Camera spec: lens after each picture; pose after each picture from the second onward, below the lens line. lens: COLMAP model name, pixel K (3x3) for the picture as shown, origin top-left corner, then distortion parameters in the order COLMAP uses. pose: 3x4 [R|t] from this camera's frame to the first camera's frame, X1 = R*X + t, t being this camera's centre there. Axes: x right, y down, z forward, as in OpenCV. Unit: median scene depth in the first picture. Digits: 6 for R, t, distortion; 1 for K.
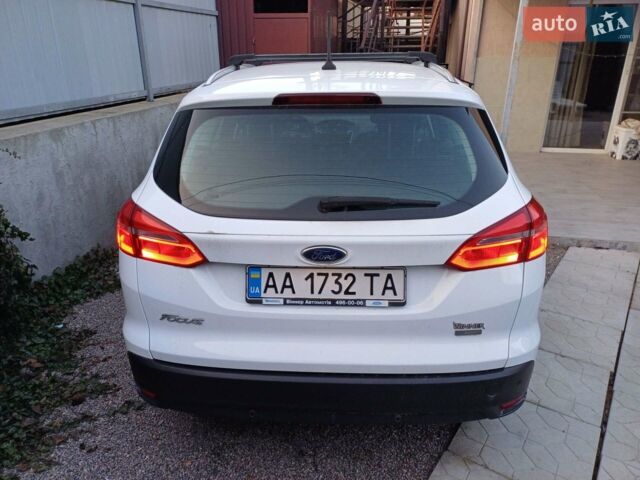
lens RADIAL K [[491.8, 0, 320.0], [0, 491.8, 240.0], [0, 0, 1]] dist [0.035768, -0.011471]
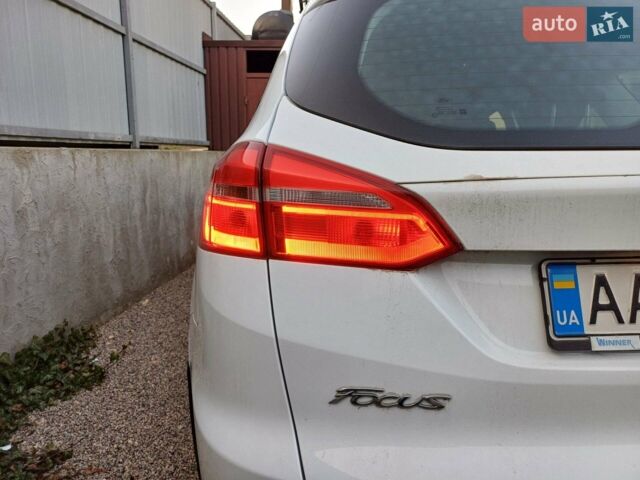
lens RADIAL K [[491.8, 0, 320.0], [0, 491.8, 240.0], [0, 0, 1]] dist [0.035768, -0.011471]
pose [[0.993326, -0.011717, 0.114745, -0.197118], [0.034713, 0.979073, -0.200526, 0.057333], [-0.109994, 0.203171, 0.972946, 0.298047]]
